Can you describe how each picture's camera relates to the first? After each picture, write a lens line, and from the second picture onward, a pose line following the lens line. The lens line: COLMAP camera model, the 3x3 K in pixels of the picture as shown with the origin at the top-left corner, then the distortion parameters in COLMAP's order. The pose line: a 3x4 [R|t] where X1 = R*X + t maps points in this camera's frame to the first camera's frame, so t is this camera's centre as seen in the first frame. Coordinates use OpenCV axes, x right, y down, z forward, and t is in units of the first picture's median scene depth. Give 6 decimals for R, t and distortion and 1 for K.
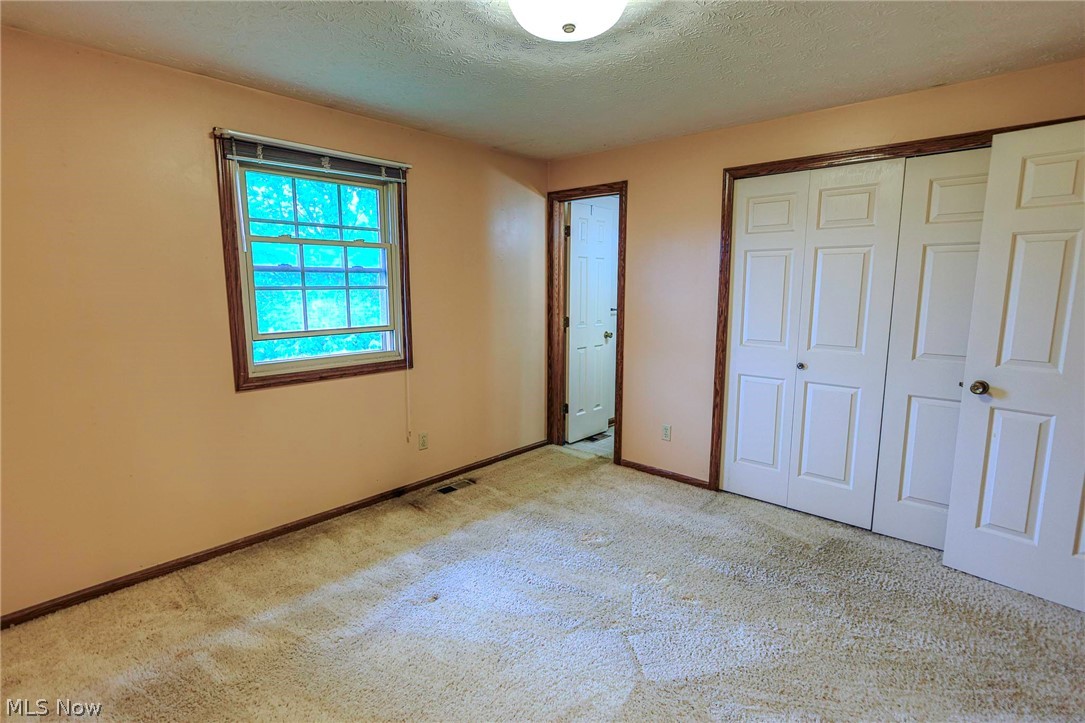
lens RADIAL K [[533.5, 0, 542.5], [0, 533.5, 361.5], [0, 0, 1]] dist [0.004081, 0.001170]
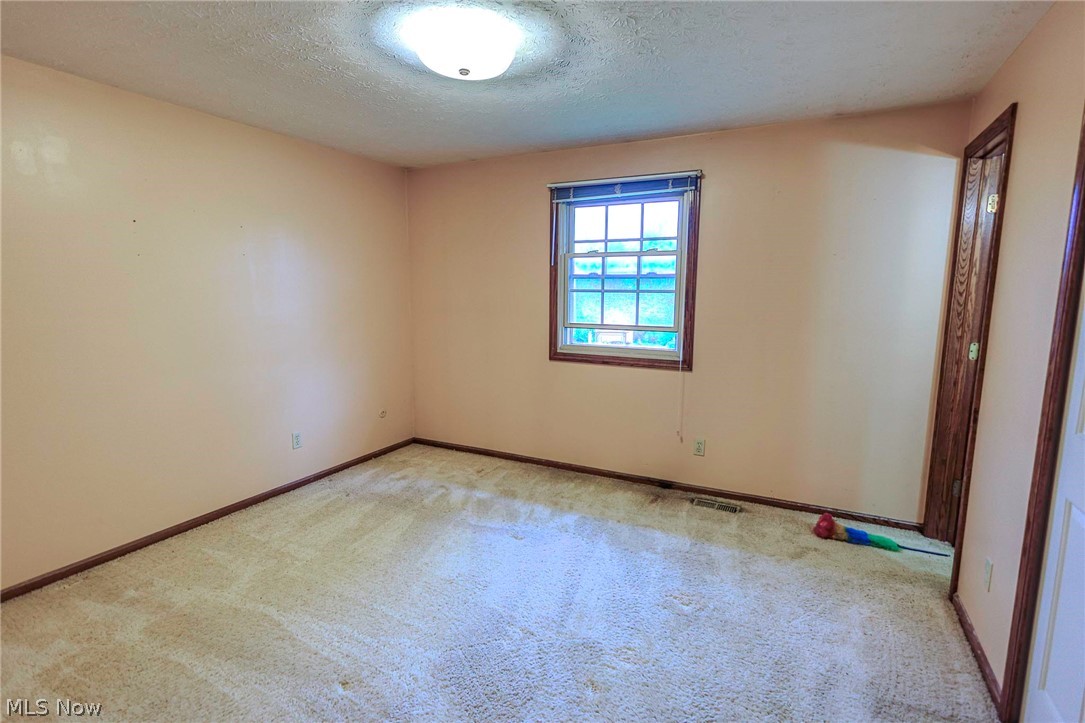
lens RADIAL K [[533.5, 0, 542.5], [0, 533.5, 361.5], [0, 0, 1]] dist [0.004081, 0.001170]
pose [[0.258753, 0.139917, -0.955756, 0.718506], [-0.144758, 0.983897, 0.104846, -0.078725], [0.955035, 0.111224, 0.274841, 0.498265]]
